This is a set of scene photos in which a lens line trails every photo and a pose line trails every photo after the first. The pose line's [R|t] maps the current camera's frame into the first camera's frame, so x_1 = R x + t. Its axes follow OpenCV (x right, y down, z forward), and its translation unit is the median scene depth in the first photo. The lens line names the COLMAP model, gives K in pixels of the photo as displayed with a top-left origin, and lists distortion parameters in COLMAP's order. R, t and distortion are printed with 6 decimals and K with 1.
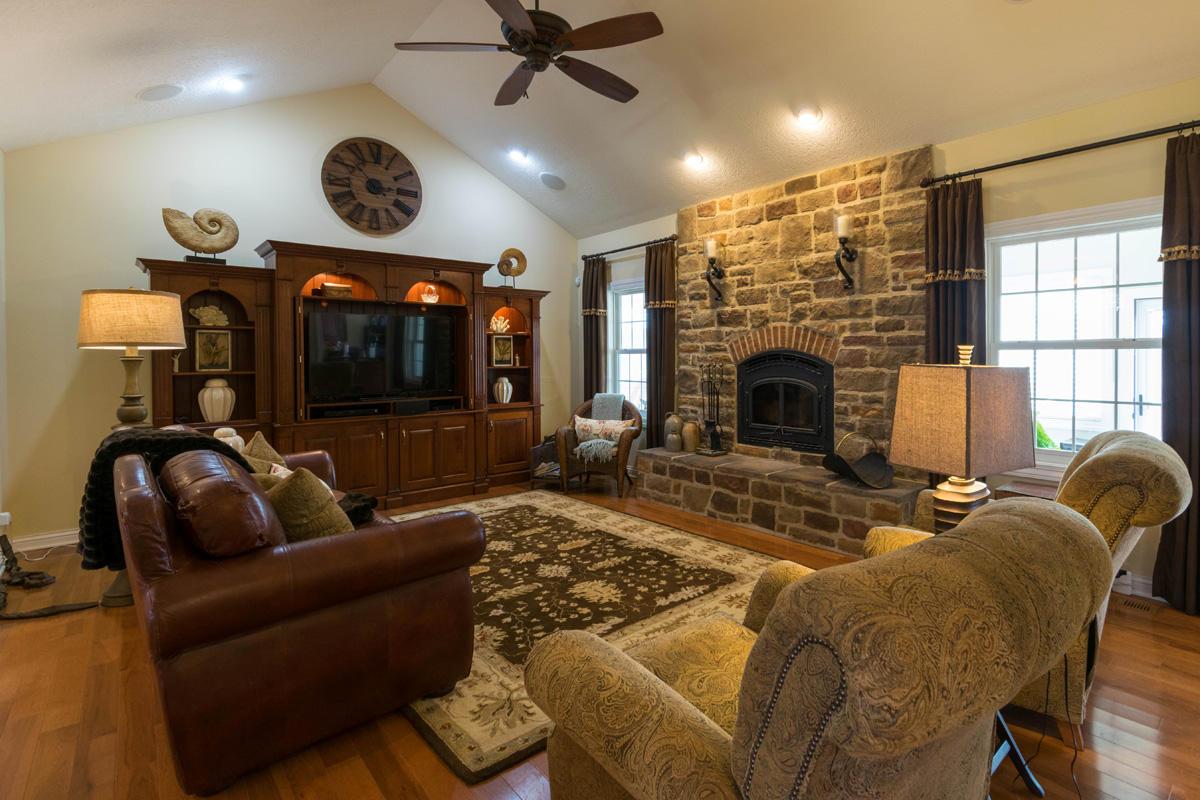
lens RADIAL K [[528.4, 0, 579.9], [0, 528.4, 357.1], [0, 0, 1]] dist [0.003287, -0.002938]
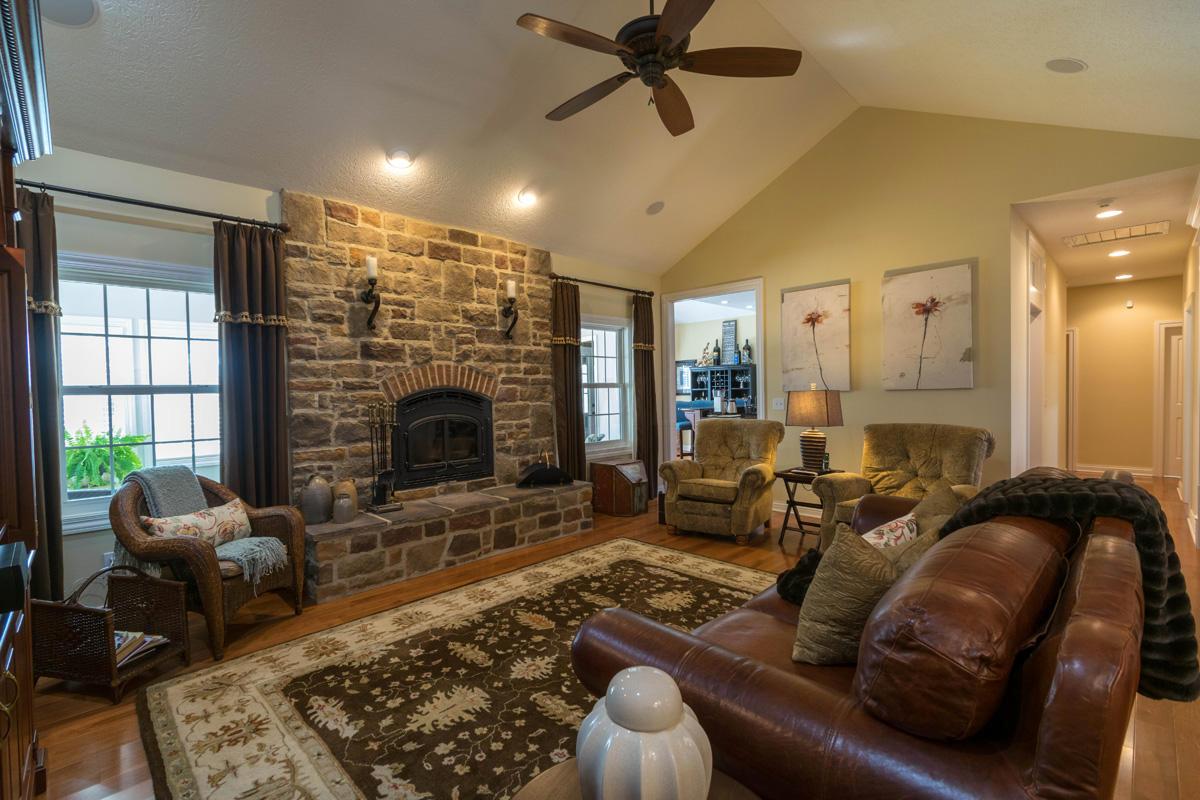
lens RADIAL K [[528.4, 0, 598.0], [0, 528.4, 400.3], [0, 0, 1]] dist [0.003287, -0.002938]
pose [[-0.058192, -0.011531, 0.998239, -0.737128], [0.019625, 0.999727, 0.012692, 0.003856], [-0.998113, 0.020329, -0.057949, 0.839169]]
